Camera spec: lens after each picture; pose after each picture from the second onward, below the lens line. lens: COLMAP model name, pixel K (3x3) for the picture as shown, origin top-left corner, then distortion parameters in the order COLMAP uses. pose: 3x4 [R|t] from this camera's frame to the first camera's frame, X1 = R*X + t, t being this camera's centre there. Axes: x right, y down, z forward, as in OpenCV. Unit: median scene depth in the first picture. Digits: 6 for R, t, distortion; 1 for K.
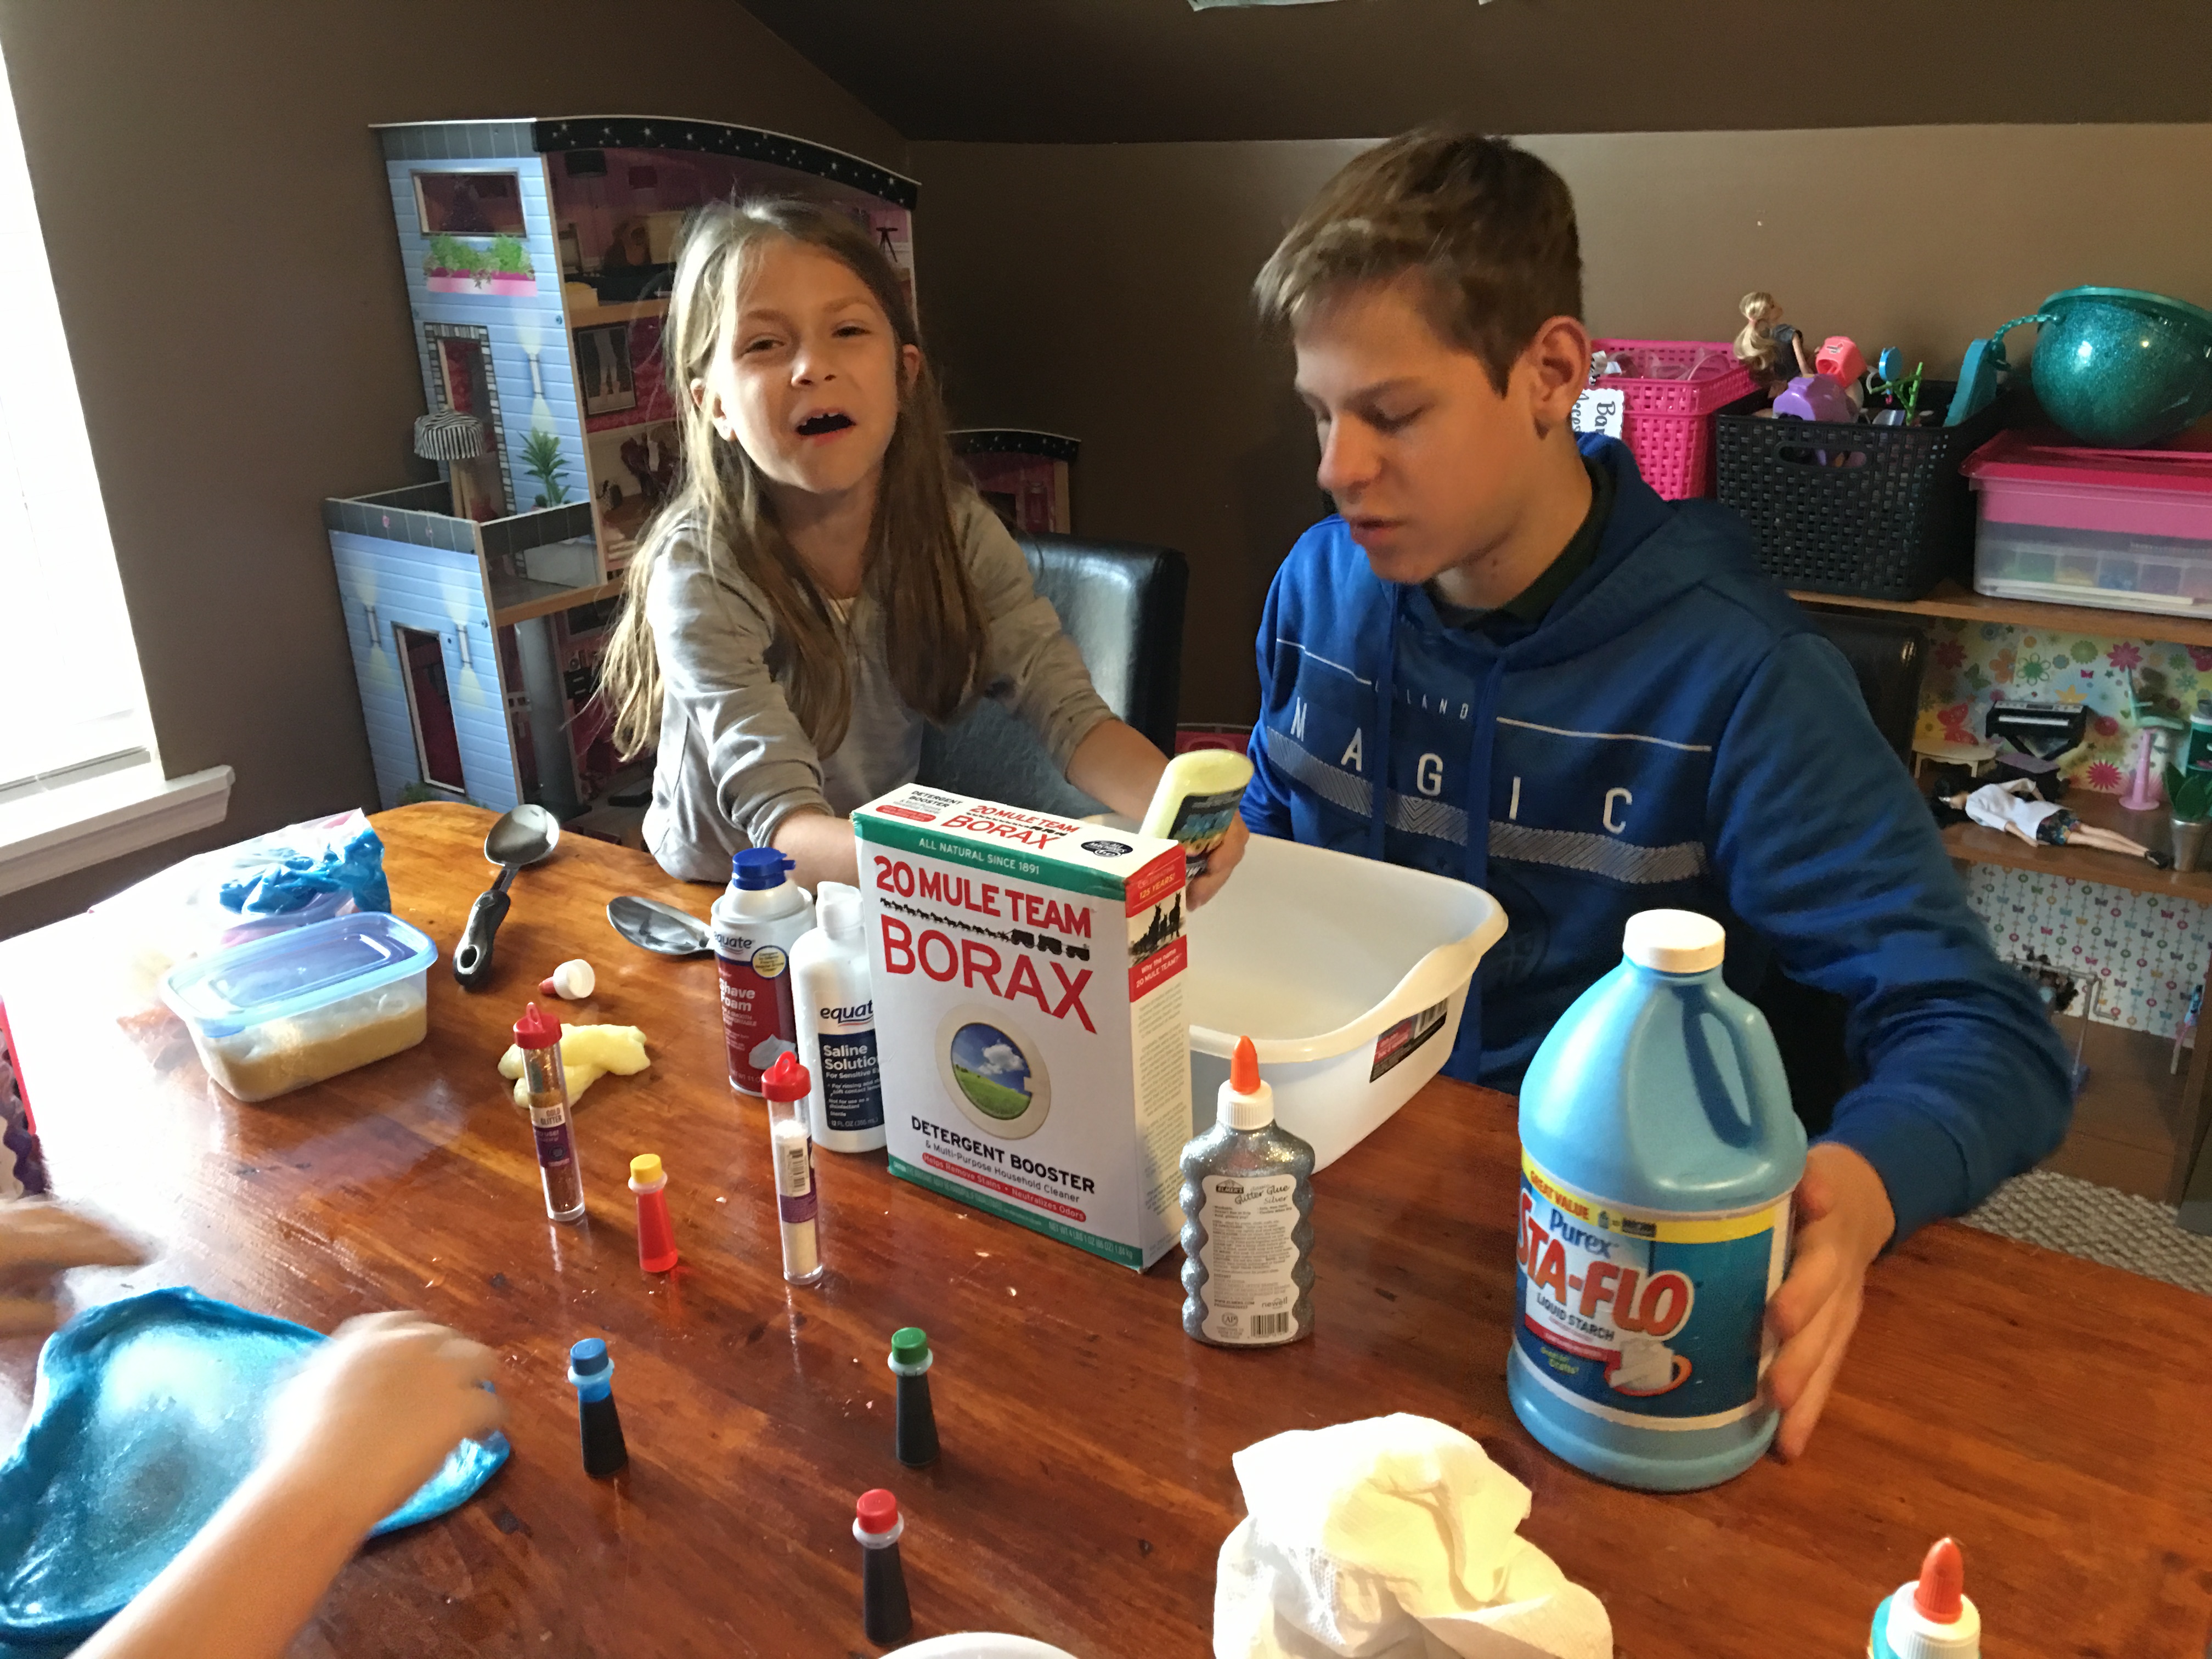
lens RADIAL K [[1863.4, 0, 1100.3], [0, 1863.4, 811.8], [0, 0, 1]] dist [0.085400, -0.146184]
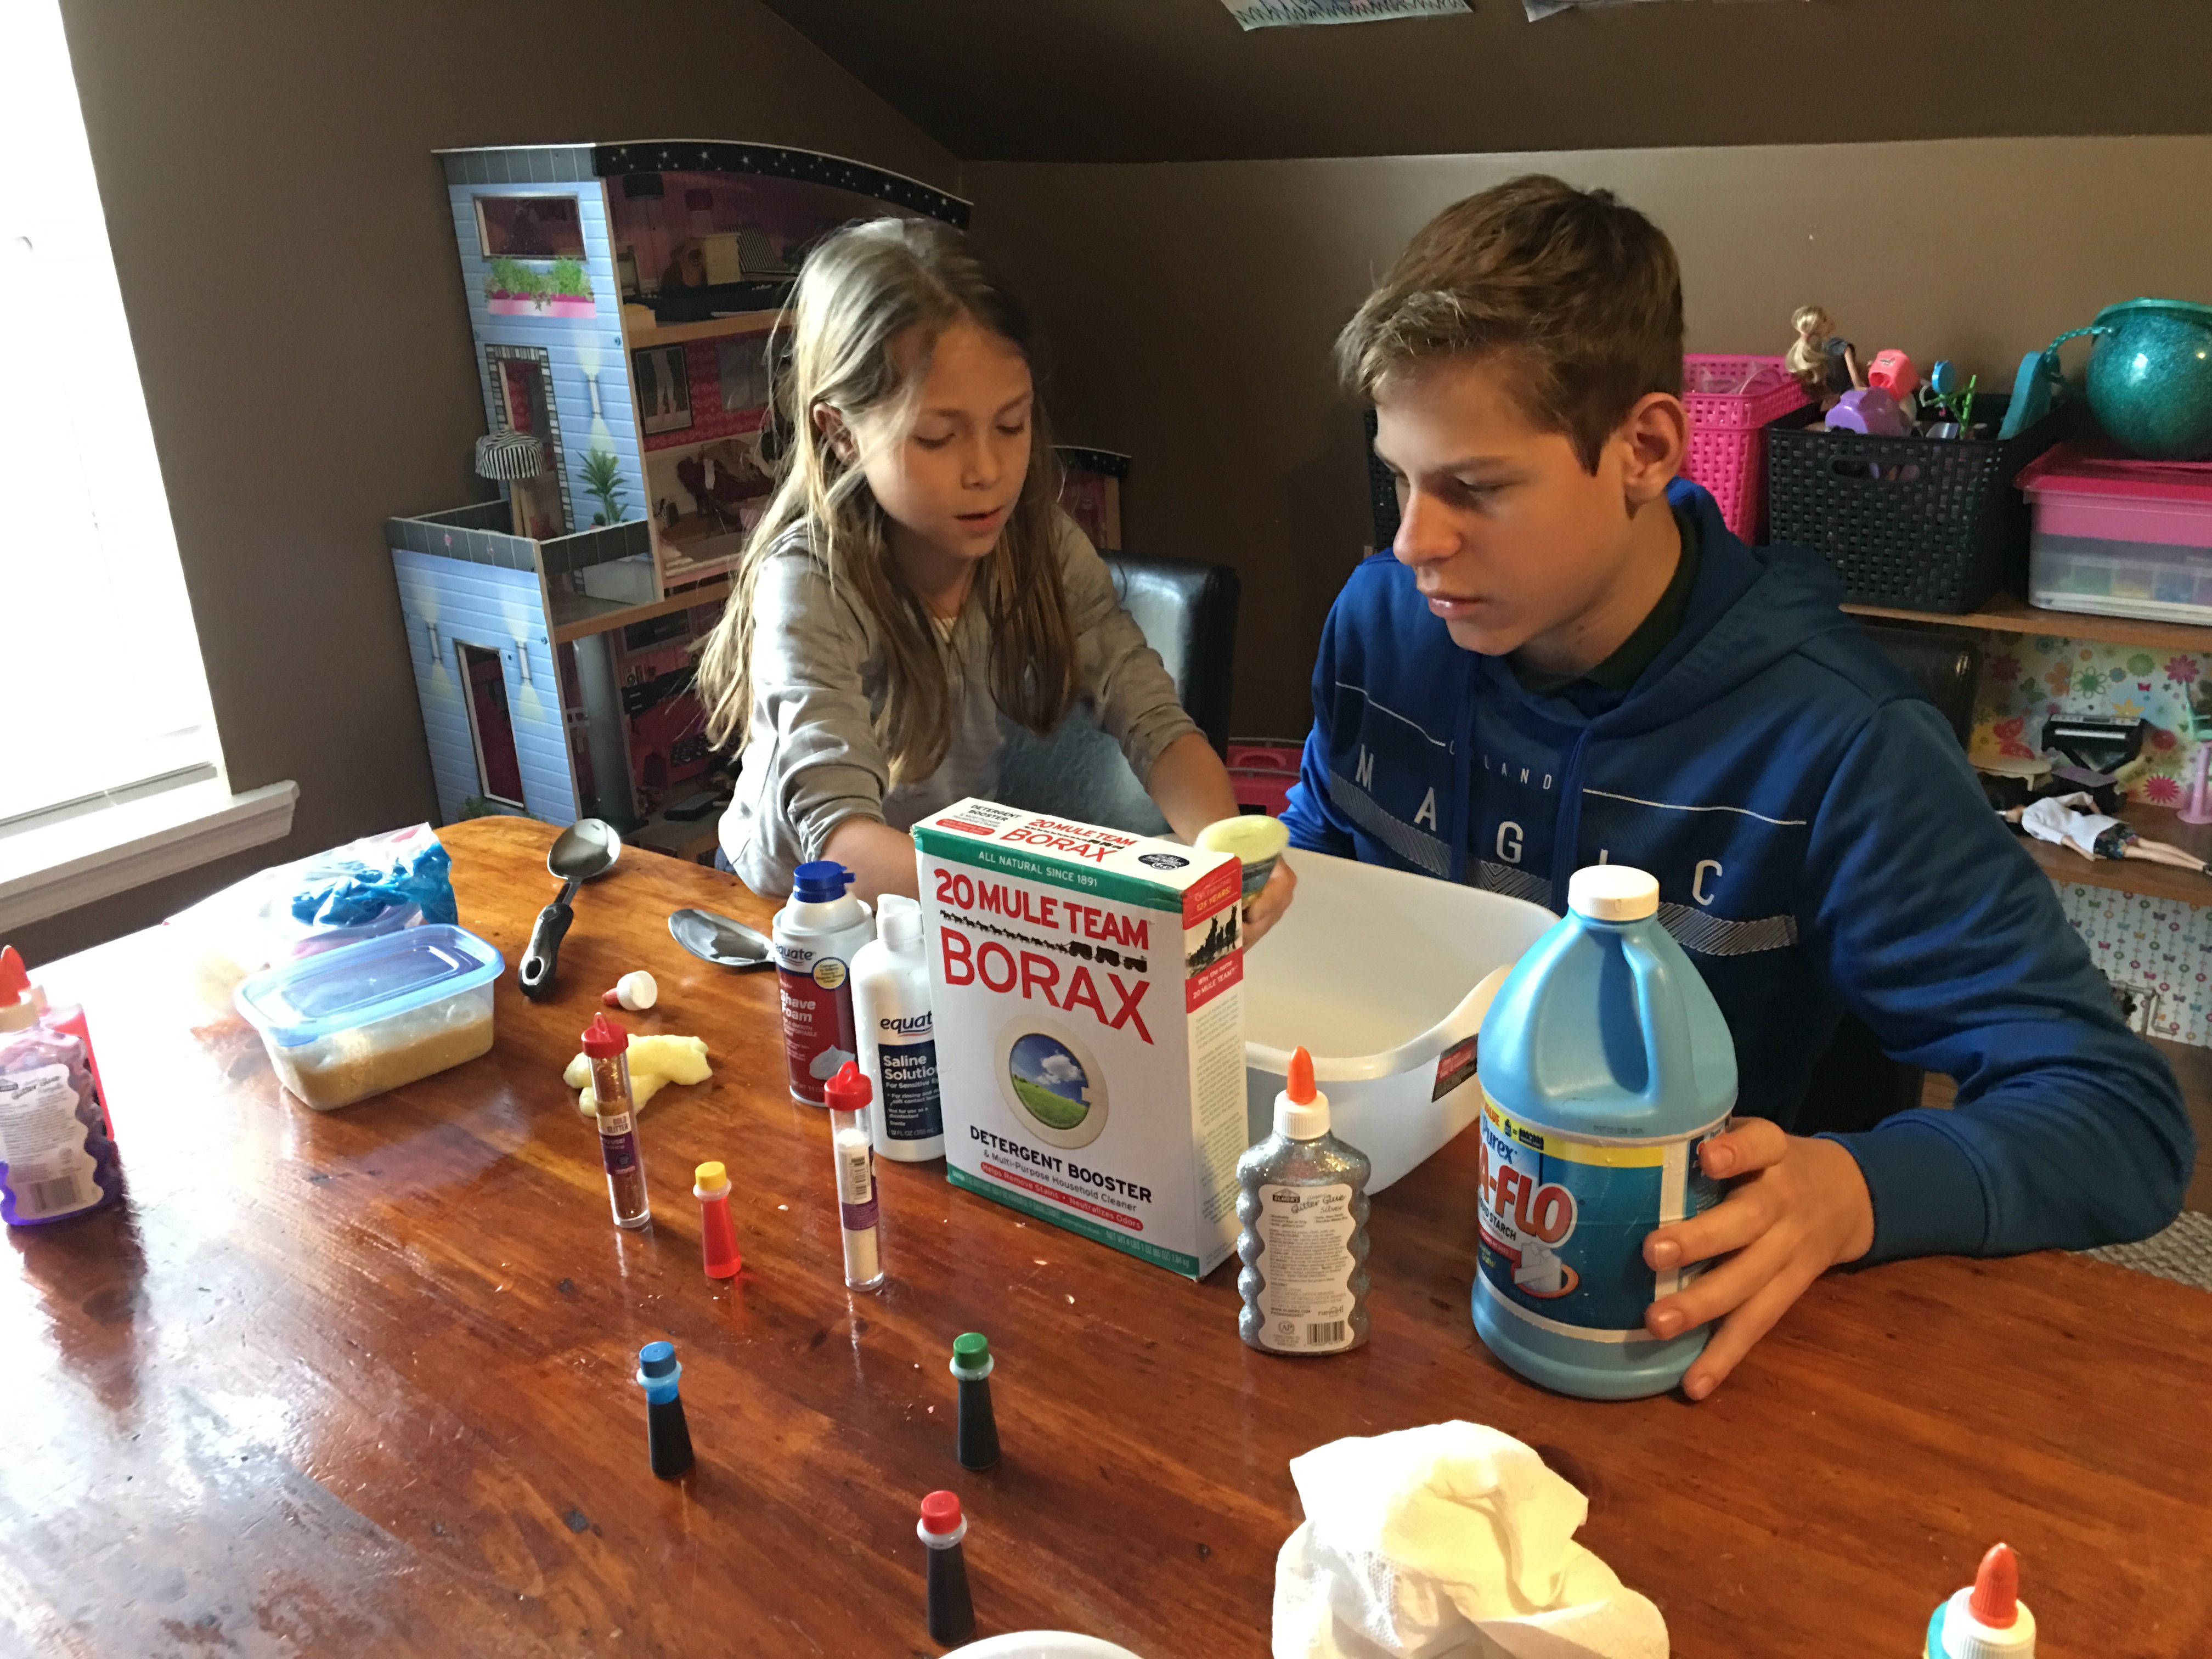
lens RADIAL K [[1862.9, 0, 1107.0], [0, 1862.9, 812.8], [0, 0, 1]] dist [0.085562, -0.146171]
pose [[0.999764, -0.000373, -0.021719, -0.003481], [0.000220, 0.999975, -0.007043, 0.000237], [0.021721, 0.007036, 0.999739, -0.009220]]
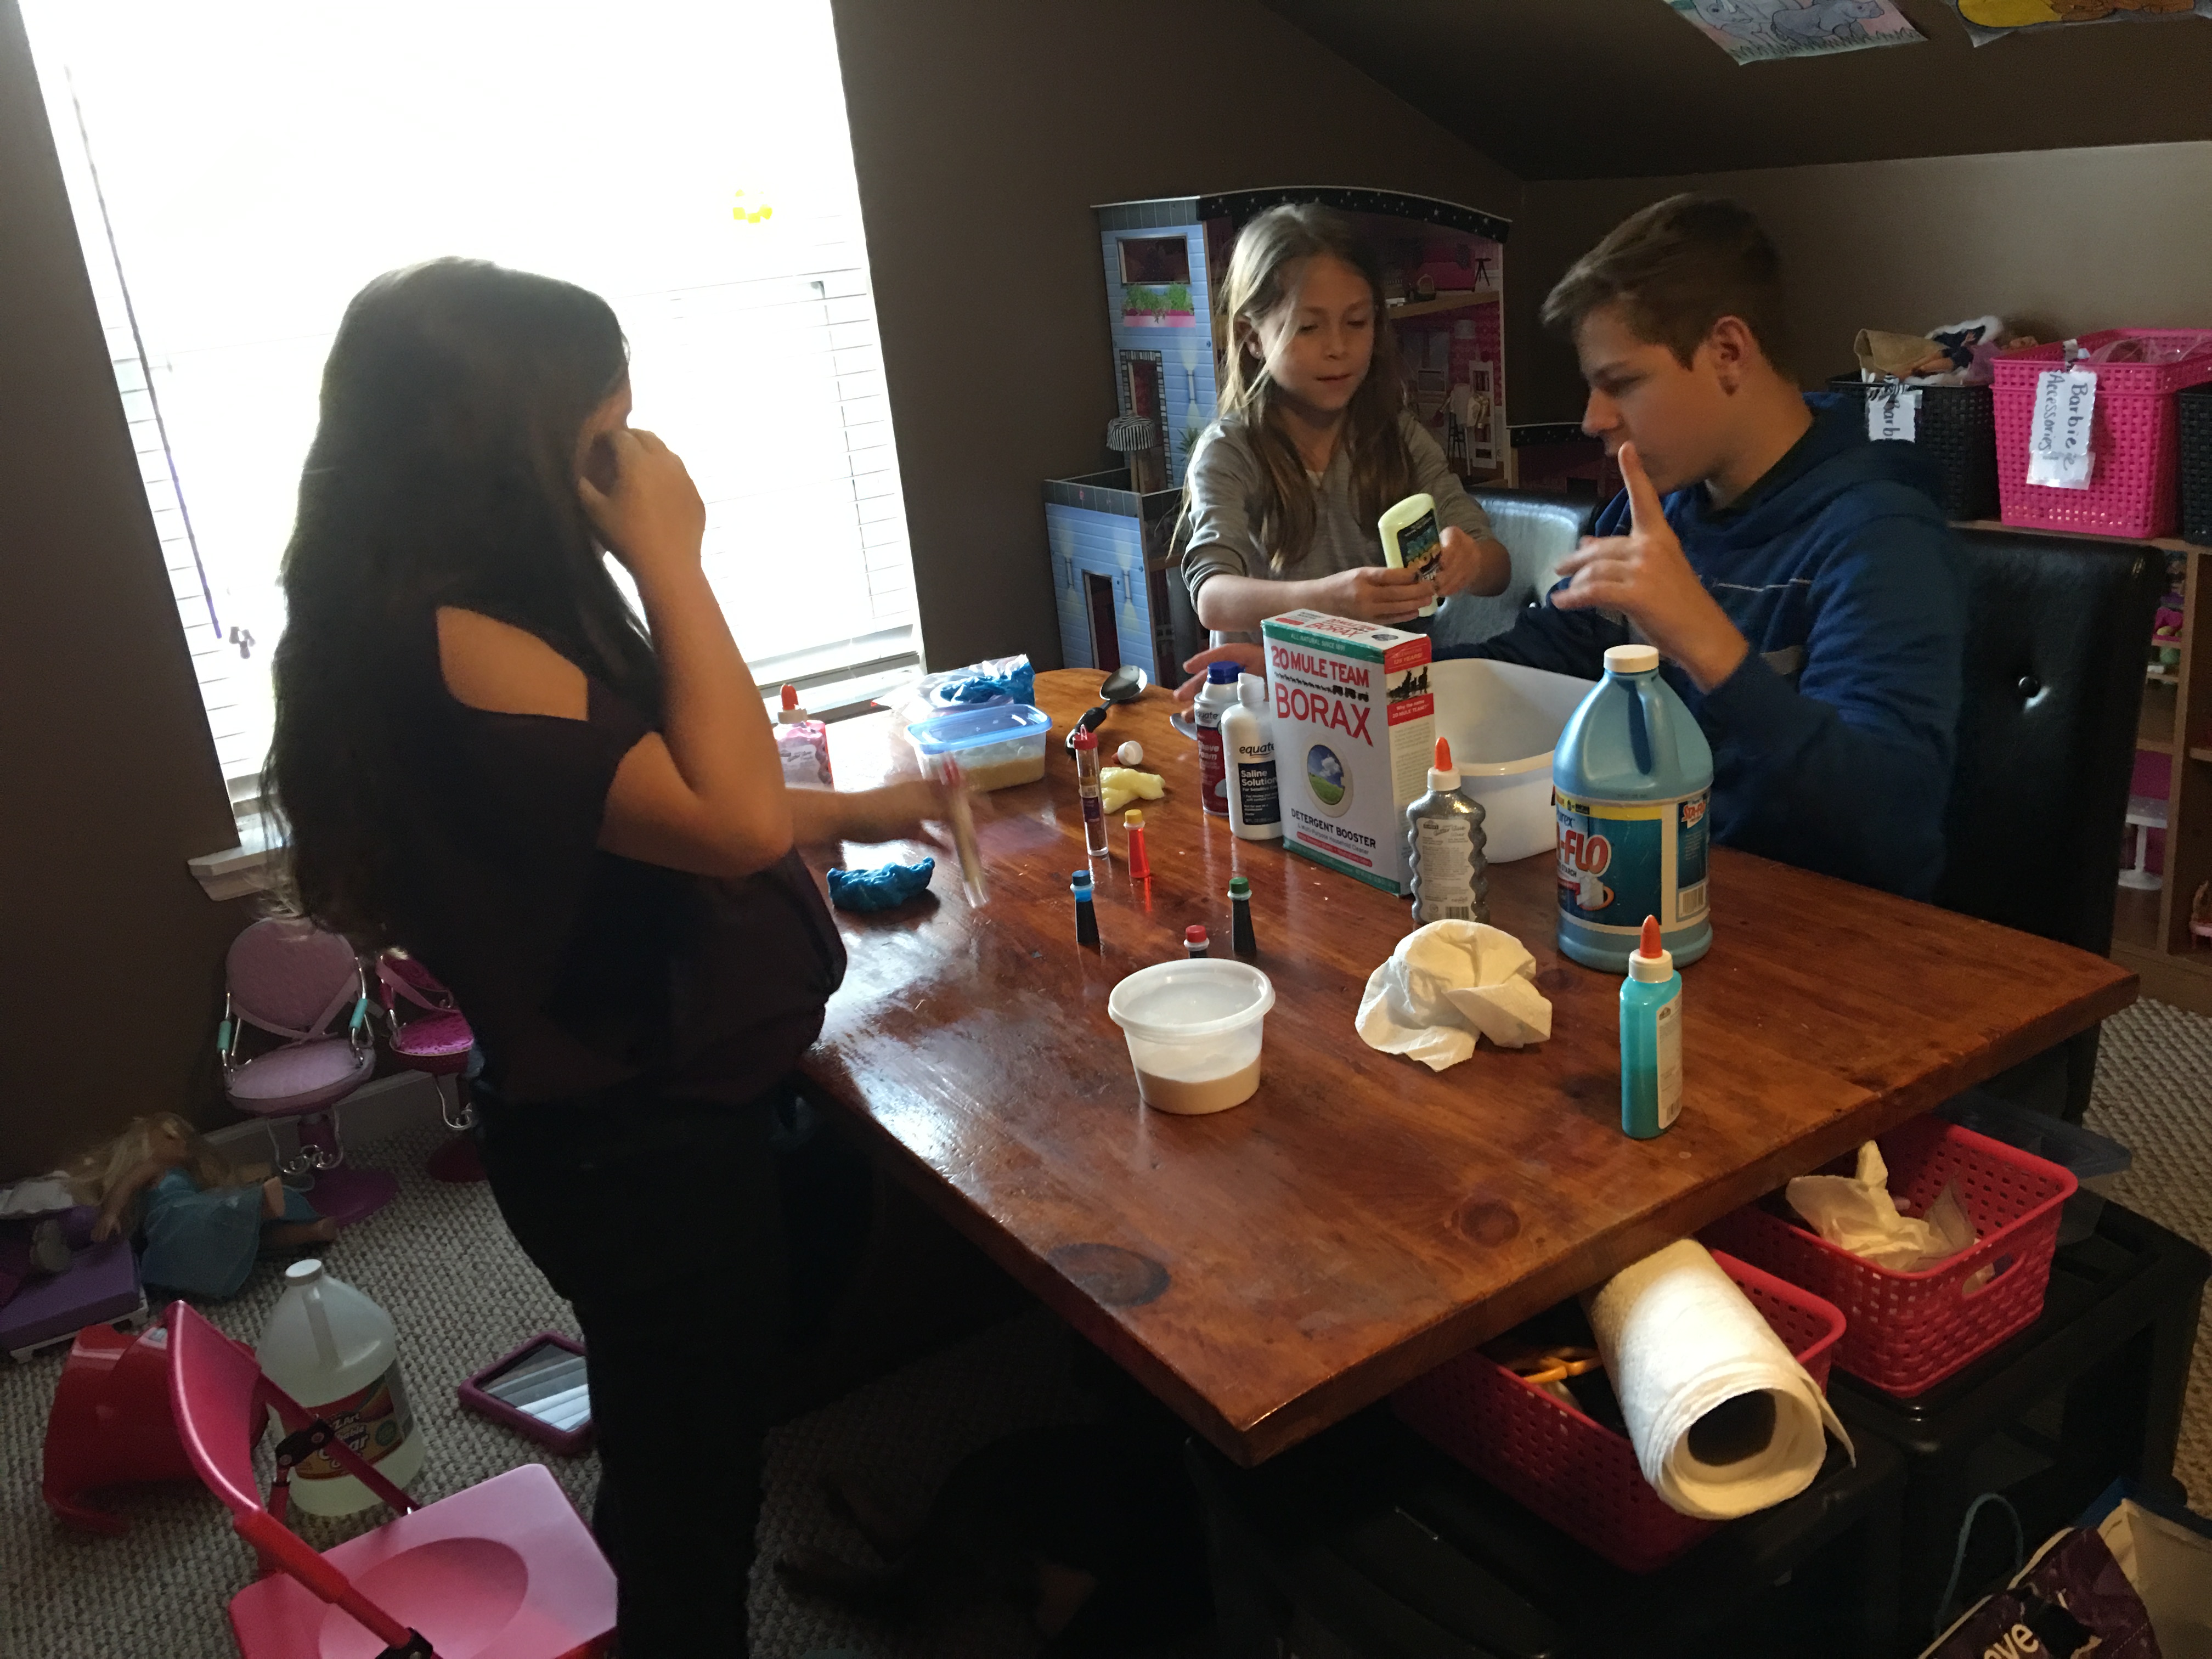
lens RADIAL K [[1858.6, 0, 1093.4], [0, 1858.6, 821.3], [0, 0, 1]] dist [0.091218, -0.147078]
pose [[0.926198, 0.064660, -0.371452, 0.260348], [-0.066669, 0.997747, 0.007445, 0.126458], [0.371097, 0.017869, 0.928422, -0.449442]]
